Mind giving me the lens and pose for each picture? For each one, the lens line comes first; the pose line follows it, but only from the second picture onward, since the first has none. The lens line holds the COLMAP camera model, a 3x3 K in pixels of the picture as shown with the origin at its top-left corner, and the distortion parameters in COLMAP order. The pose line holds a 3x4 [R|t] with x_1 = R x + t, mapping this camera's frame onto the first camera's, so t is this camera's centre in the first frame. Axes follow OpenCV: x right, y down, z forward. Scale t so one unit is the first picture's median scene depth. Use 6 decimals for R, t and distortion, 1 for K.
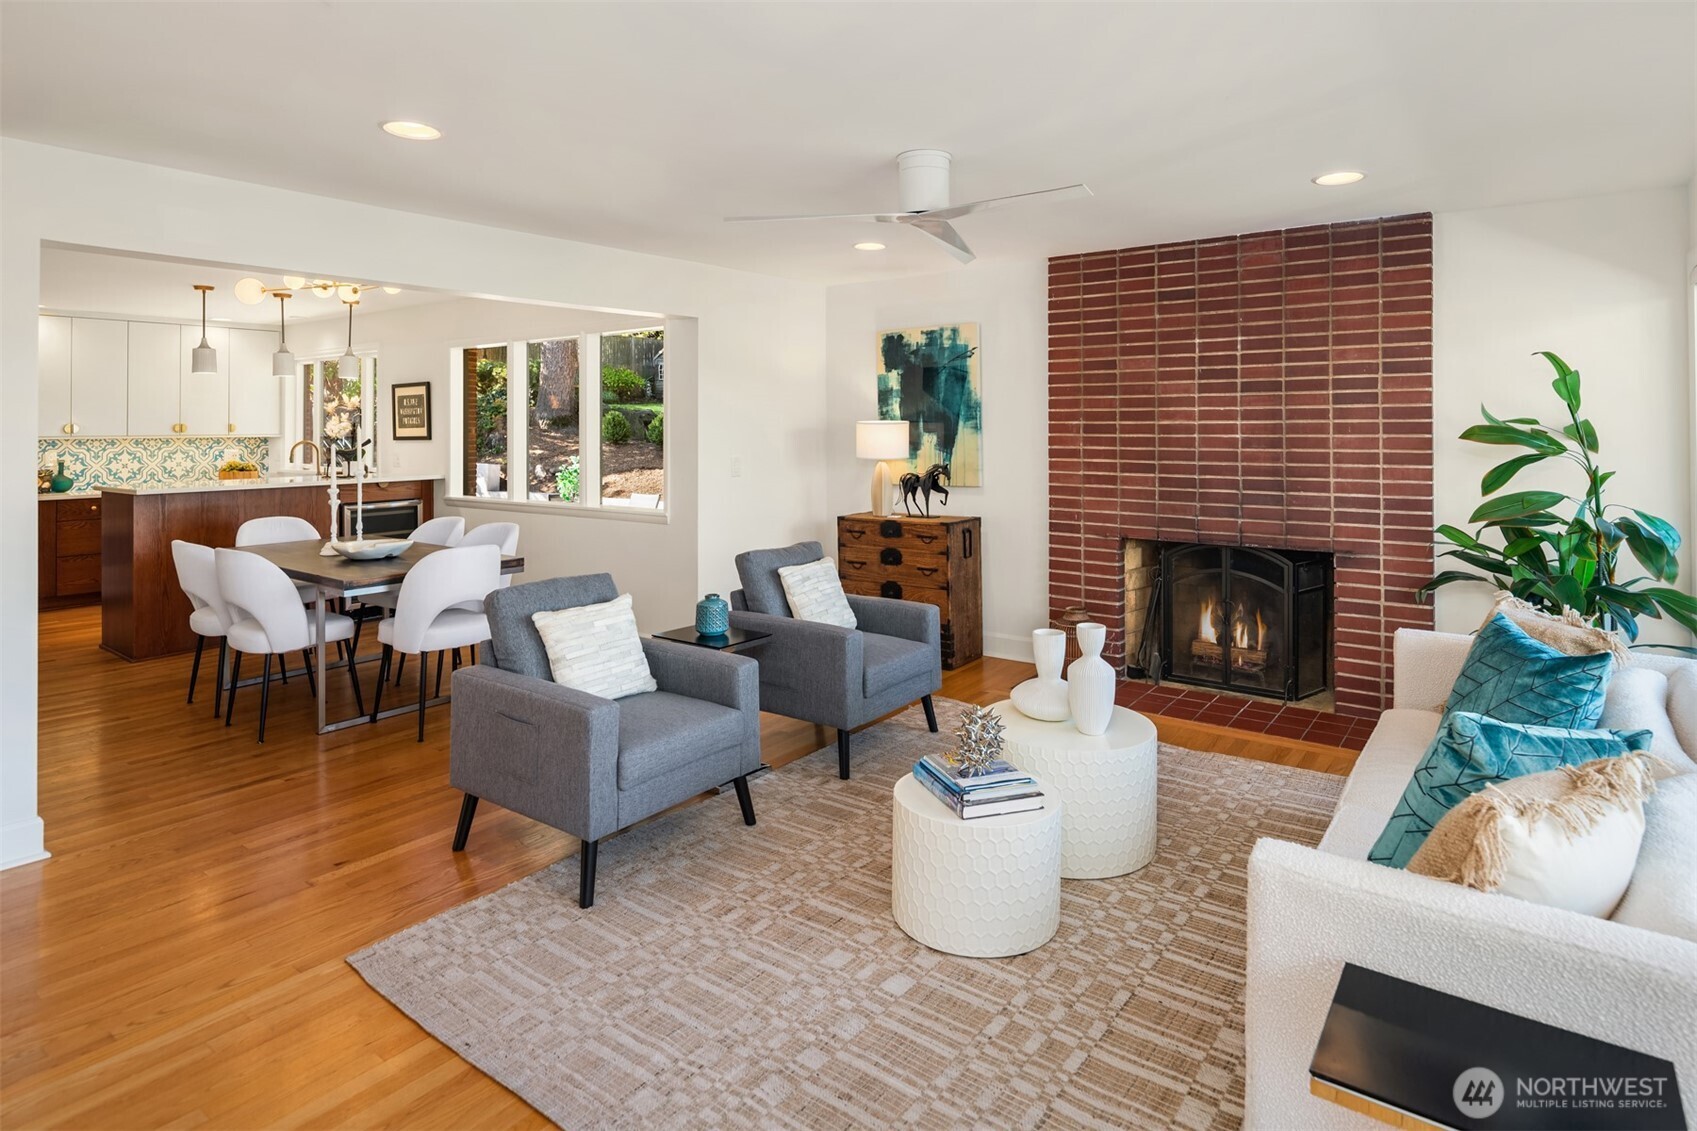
lens RADIAL K [[933.4, 0, 859.7], [0, 933.4, 424.0], [0, 0, 1]] dist [0.002904, -0.008048]
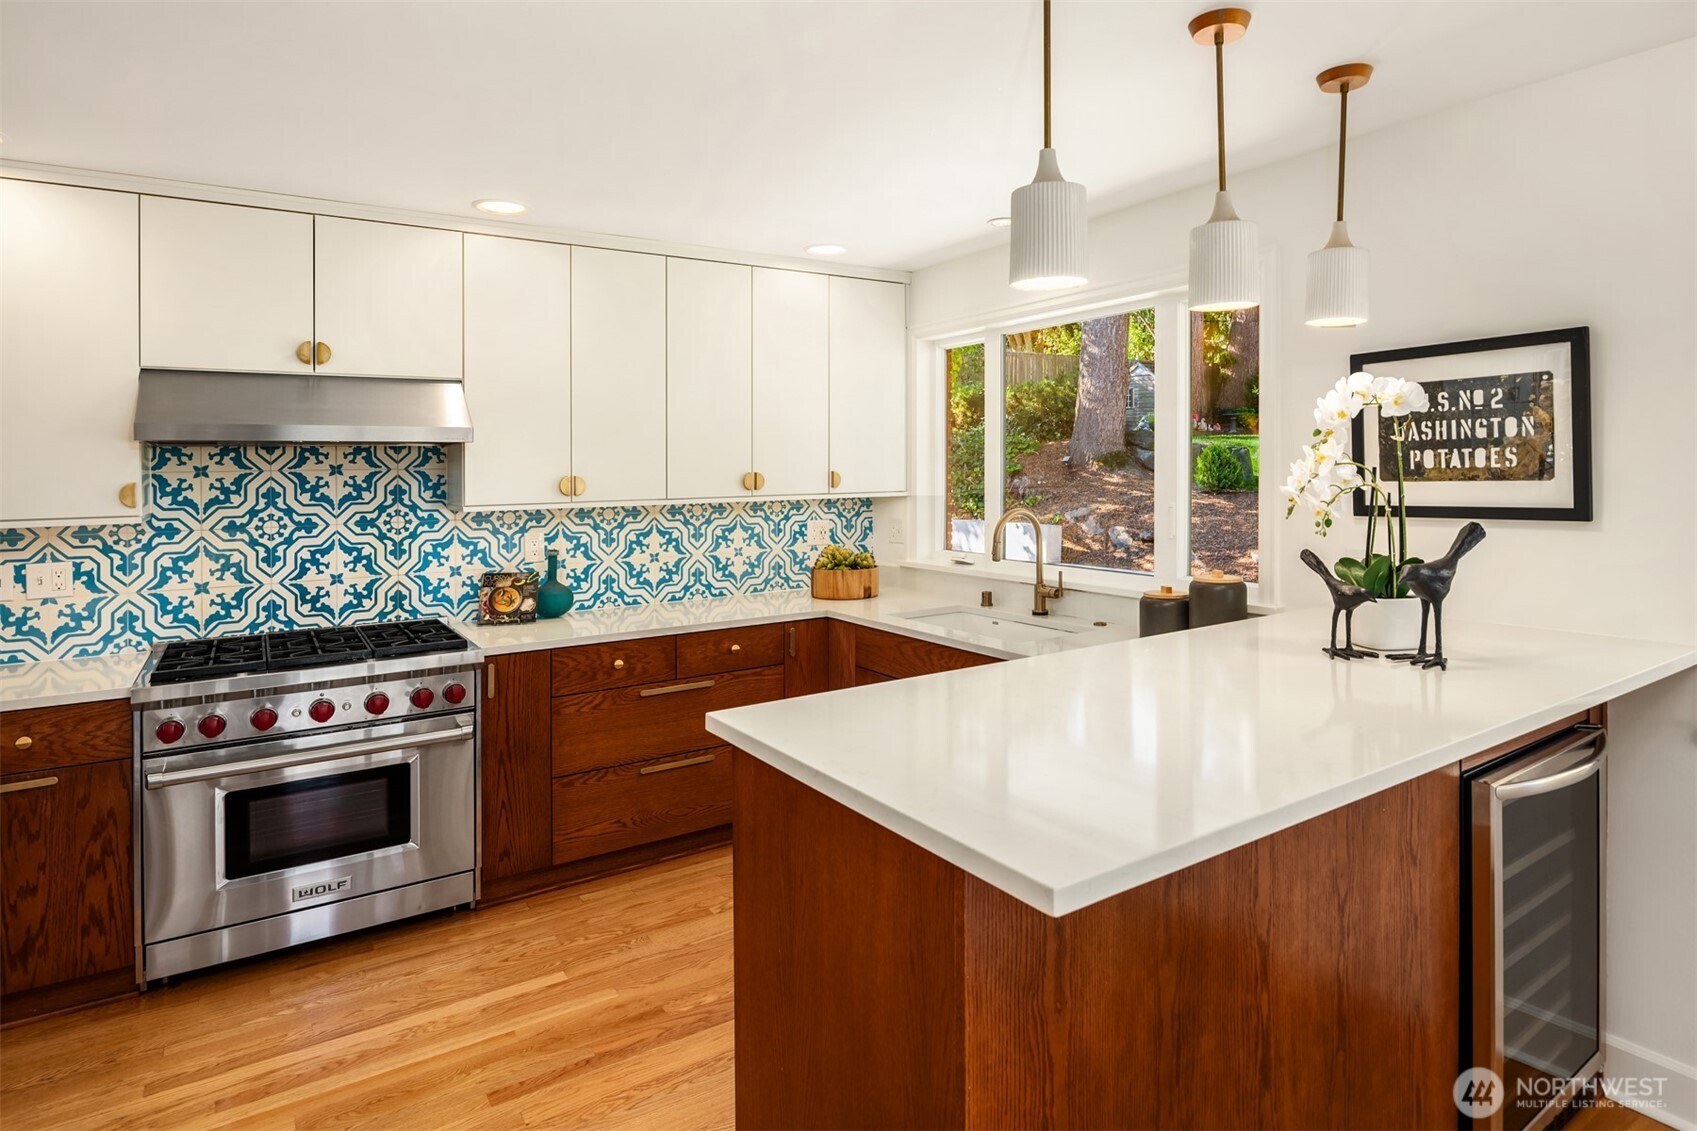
lens RADIAL K [[933.4, 0, 867.7], [0, 933.4, 473.3], [0, 0, 1]] dist [0.002904, -0.008048]
pose [[0.941340, -0.007944, -0.337365, -0.540105], [0.011731, 0.999889, 0.009187, -0.003665], [0.337255, -0.012606, 0.941329, 0.600173]]
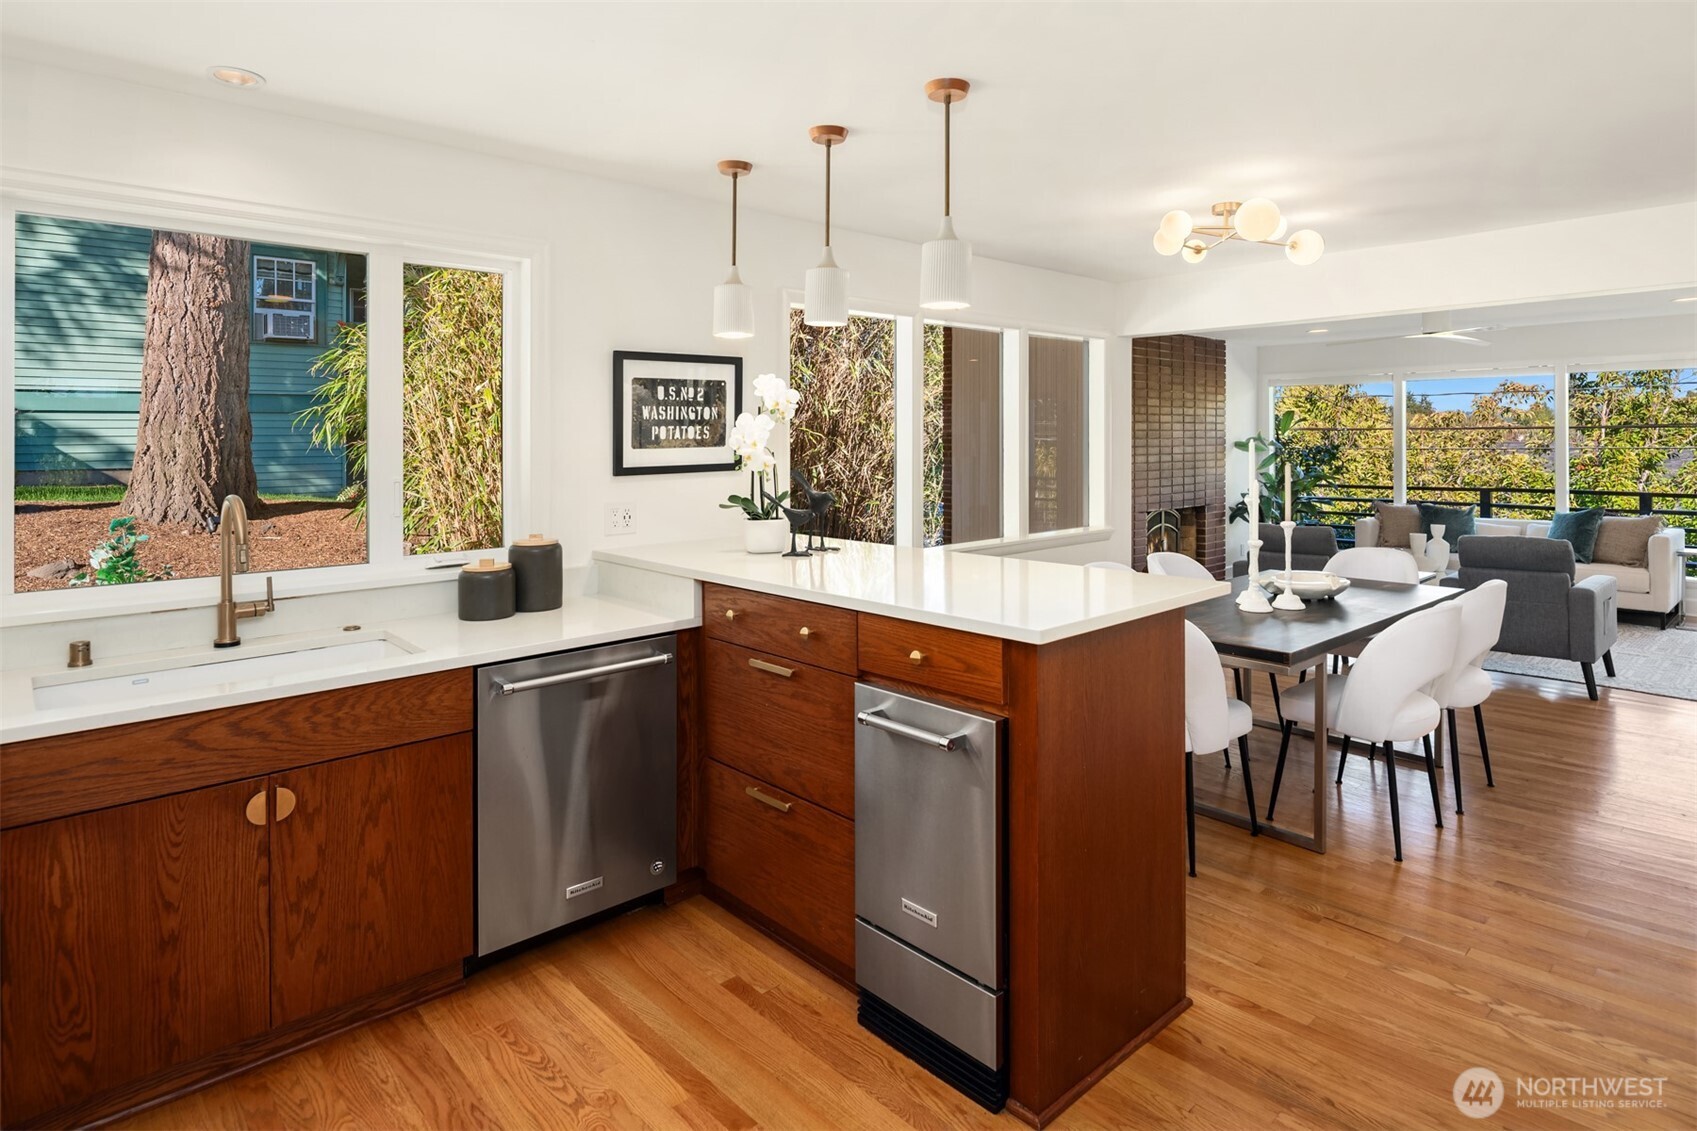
lens RADIAL K [[933.4, 0, 877.7], [0, 933.4, 452.8], [0, 0, 1]] dist [0.002904, -0.008048]
pose [[0.163289, -0.009315, 0.986534, -0.895426], [0.004908, 0.999951, 0.008630, 0.002976], [-0.986566, 0.003433, 0.163326, 0.786901]]
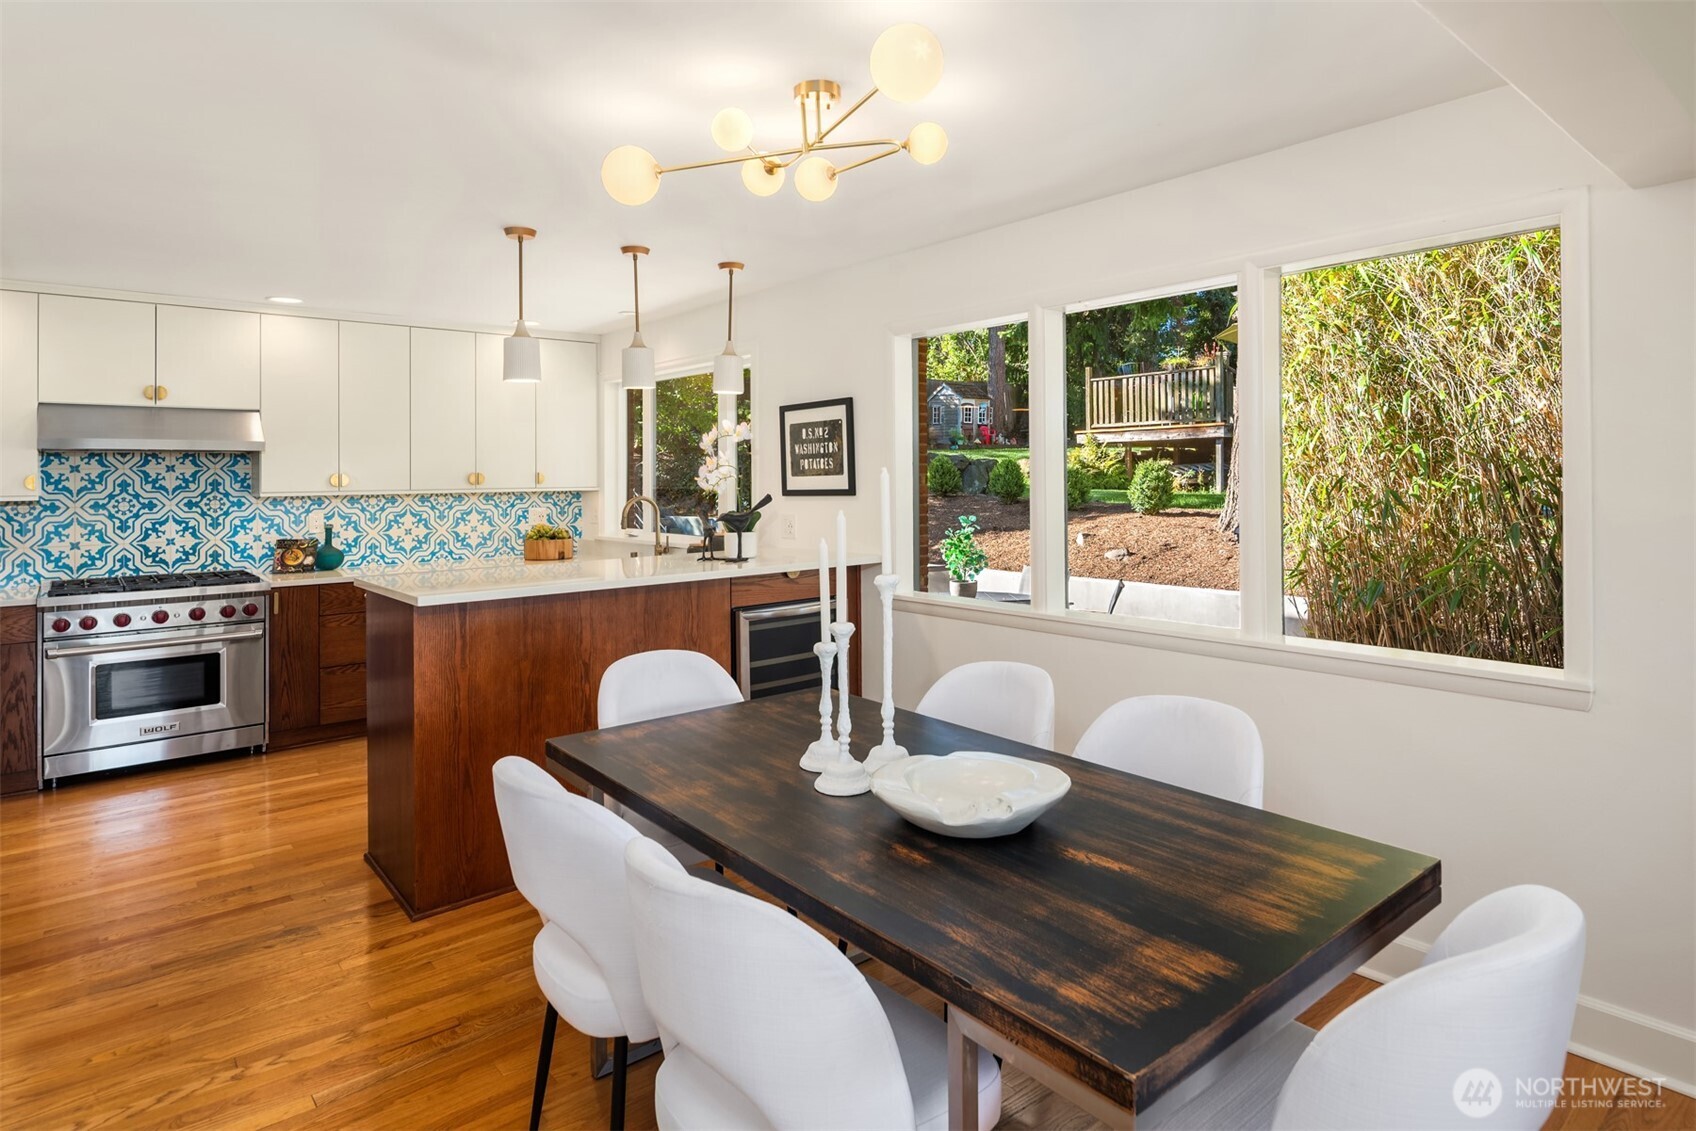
lens RADIAL K [[932.9, 0, 859.6], [0, 932.9, 482.7], [0, 0, 1]] dist [0.002904, -0.008048]
pose [[0.974654, -0.004769, -0.223667, -0.303632], [0.006943, 0.999936, 0.008935, 0.003260], [0.223610, -0.010261, 0.974625, 0.397614]]
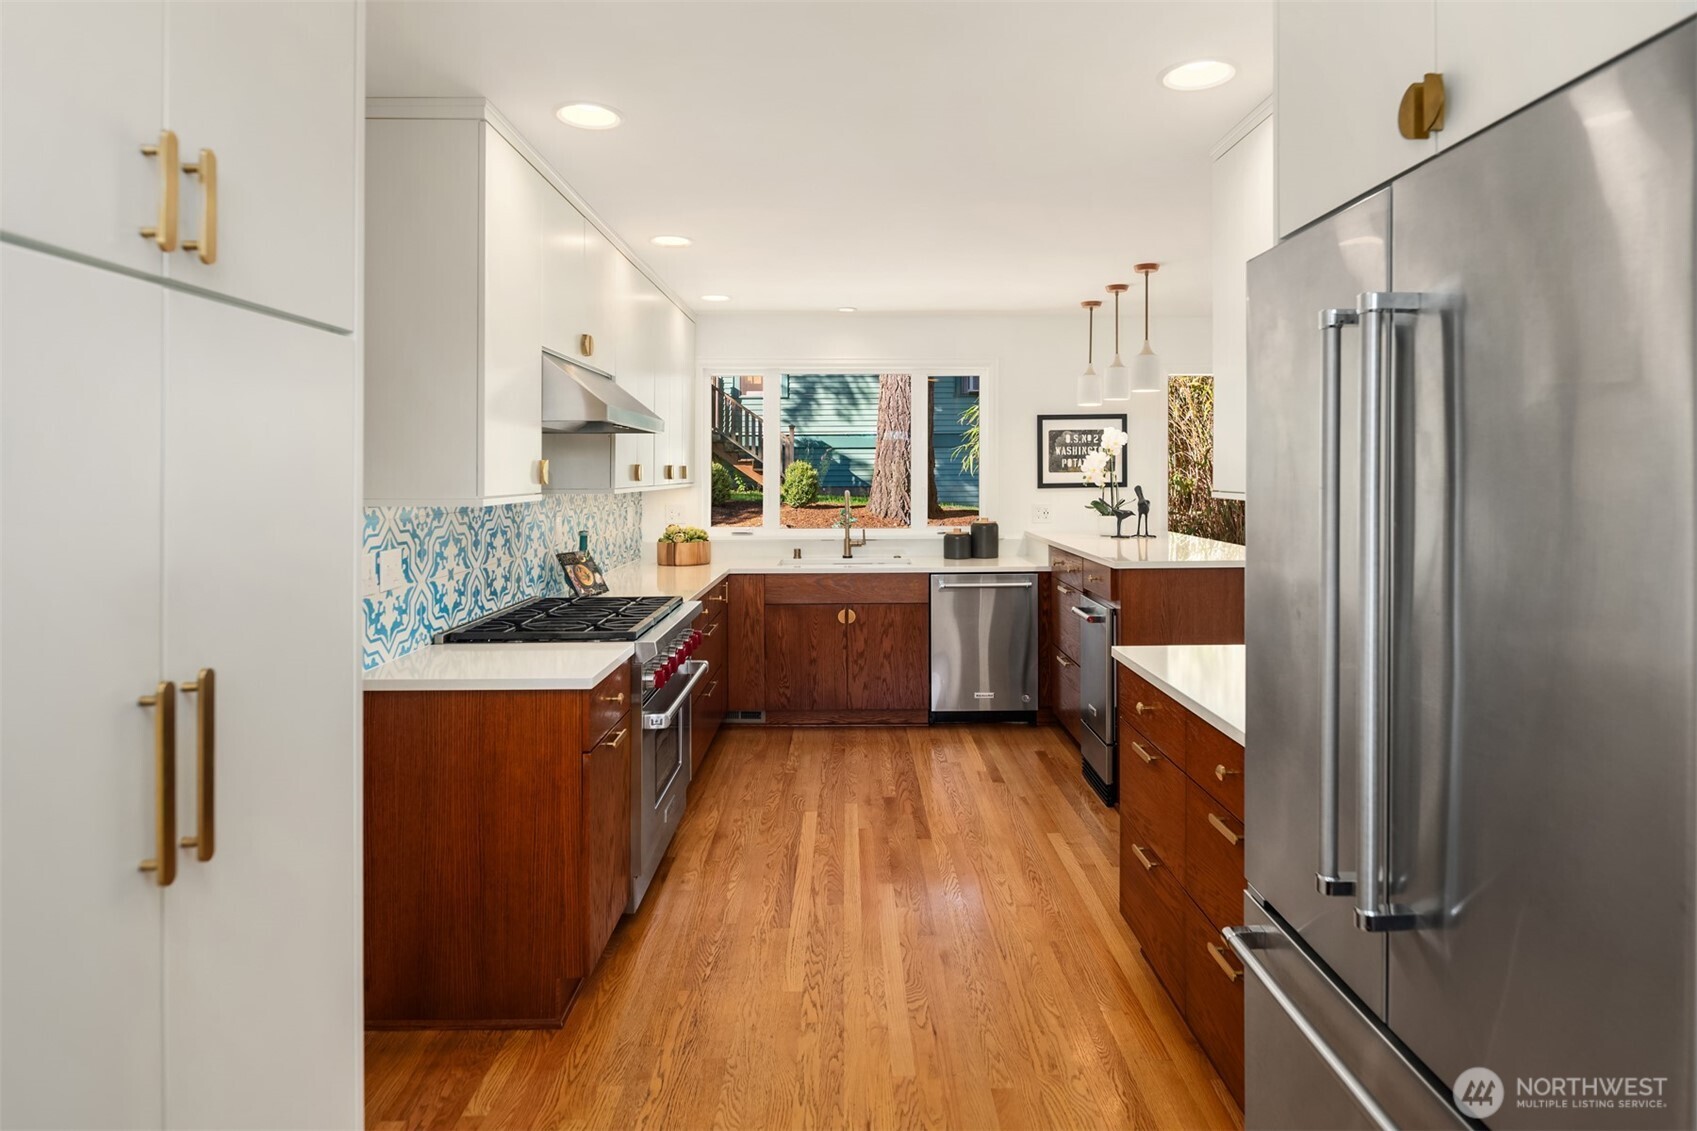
lens RADIAL K [[933.4, 0, 862.9], [0, 933.4, 508.5], [0, 0, 1]] dist [0.002904, -0.008048]
pose [[0.782476, -0.022699, 0.622267, -1.059500], [-0.001082, 0.999284, 0.037813, 0.005014], [-0.622680, -0.030261, 0.781891, 0.483117]]
